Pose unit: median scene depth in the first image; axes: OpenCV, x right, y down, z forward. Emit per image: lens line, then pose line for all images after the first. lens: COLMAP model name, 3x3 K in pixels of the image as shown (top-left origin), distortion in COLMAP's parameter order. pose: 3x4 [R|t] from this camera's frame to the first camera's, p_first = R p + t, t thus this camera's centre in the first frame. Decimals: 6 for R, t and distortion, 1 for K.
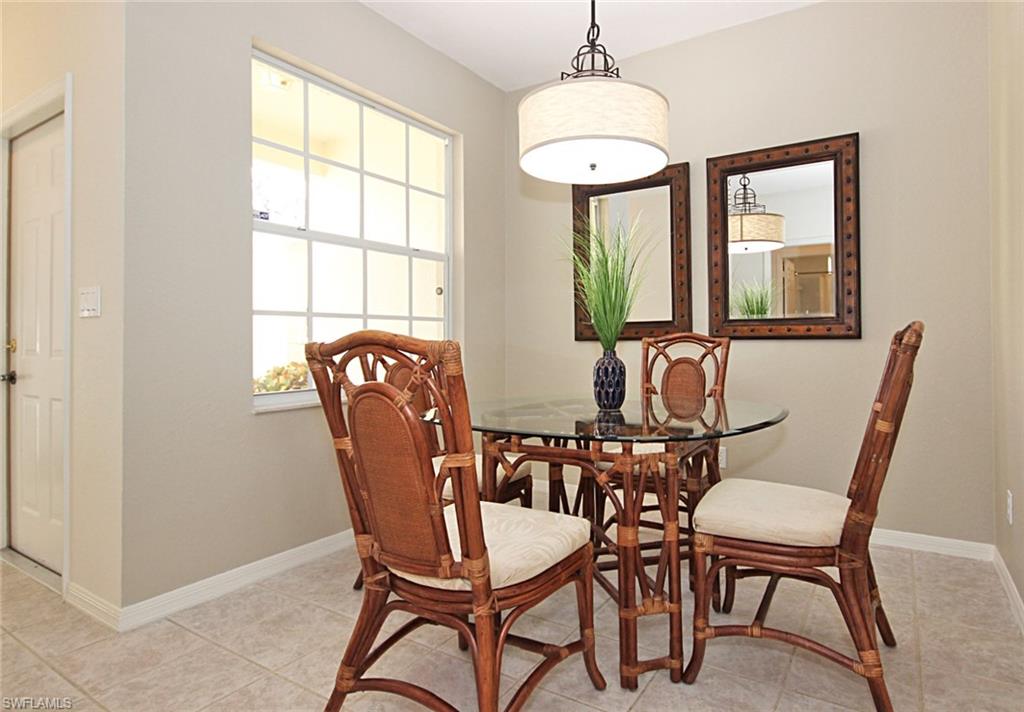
lens RADIAL K [[579.6, 0, 510.5], [0, 579.6, 338.3], [0, 0, 1]] dist [-0.001204, -0.000163]
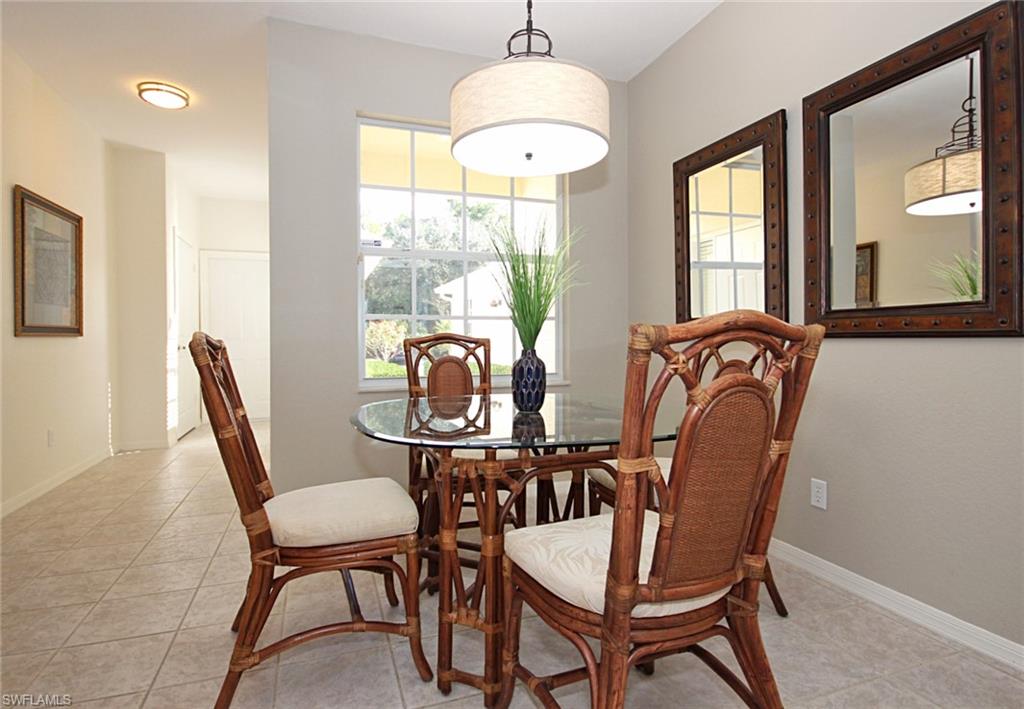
lens RADIAL K [[579.6, 0, 510.5], [0, 579.6, 336.8], [0, 0, 1]] dist [-0.001204, -0.000163]
pose [[0.789106, 0.001707, -0.614255, 0.576969], [0.002934, 0.999974, 0.006547, -0.005097], [0.614251, -0.006968, 0.789080, 0.188753]]
